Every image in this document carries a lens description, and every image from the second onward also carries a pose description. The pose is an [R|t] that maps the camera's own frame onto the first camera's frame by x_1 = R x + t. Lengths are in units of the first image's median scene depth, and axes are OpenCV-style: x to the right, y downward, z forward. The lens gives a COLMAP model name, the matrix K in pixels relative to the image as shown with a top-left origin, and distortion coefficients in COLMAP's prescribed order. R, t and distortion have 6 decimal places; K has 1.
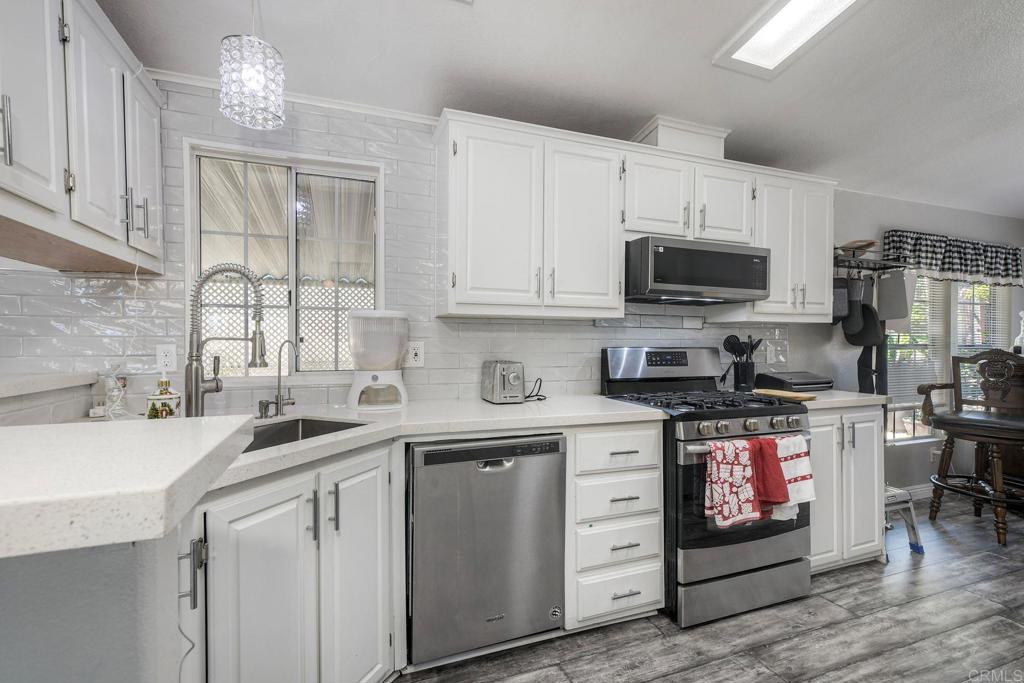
lens RADIAL K [[461.4, 0, 519.9], [0, 461.4, 338.4], [0, 0, 1]] dist [0.001271, 0.001163]
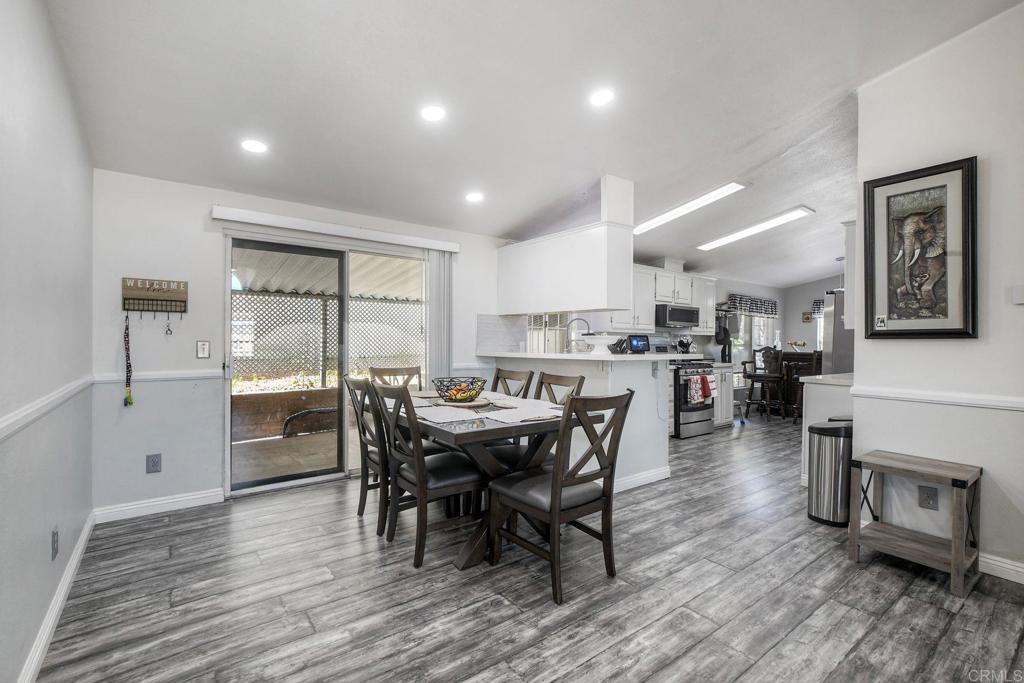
lens RADIAL K [[450.4, 0, 512.0], [0, 450.4, 341.5], [0, 0, 1]] dist [0.001715, 0.000151]
pose [[0.961356, 0.004436, 0.275271, -1.237662], [-0.004438, 0.999990, -0.000617, 0.007970], [-0.275271, -0.000629, 0.961367, -1.226049]]
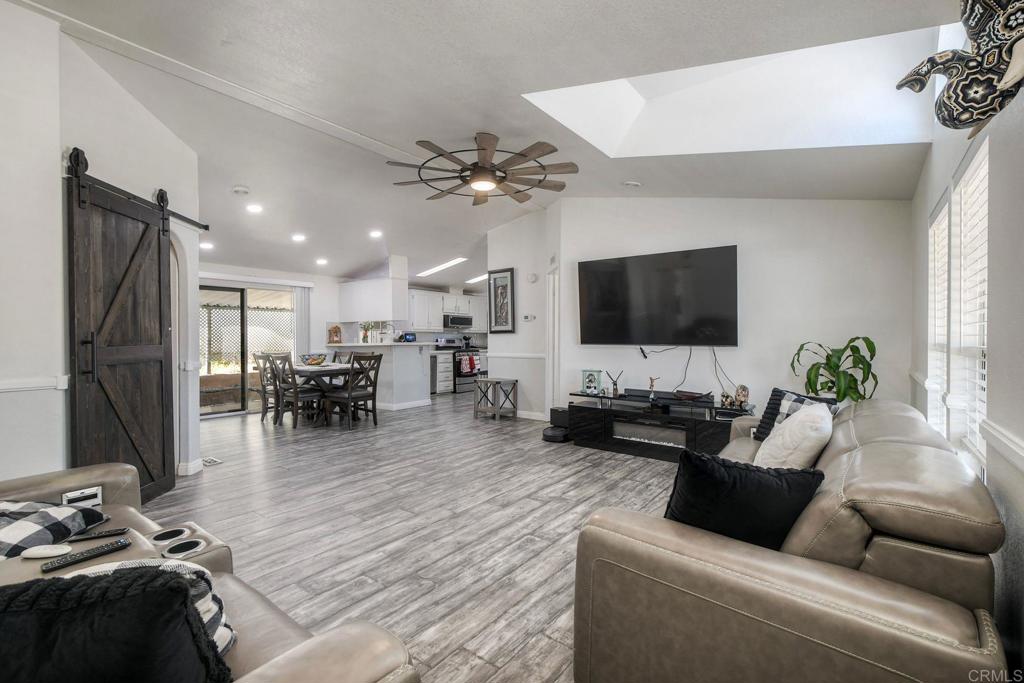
lens RADIAL K [[461.4, 0, 519.9], [0, 461.4, 338.4], [0, 0, 1]] dist [0.001271, 0.001163]
pose [[0.845615, -0.006616, 0.533752, -1.470379], [0.009919, 0.999945, -0.003319, 0.038984], [-0.533700, 0.008101, 0.845635, -3.048557]]
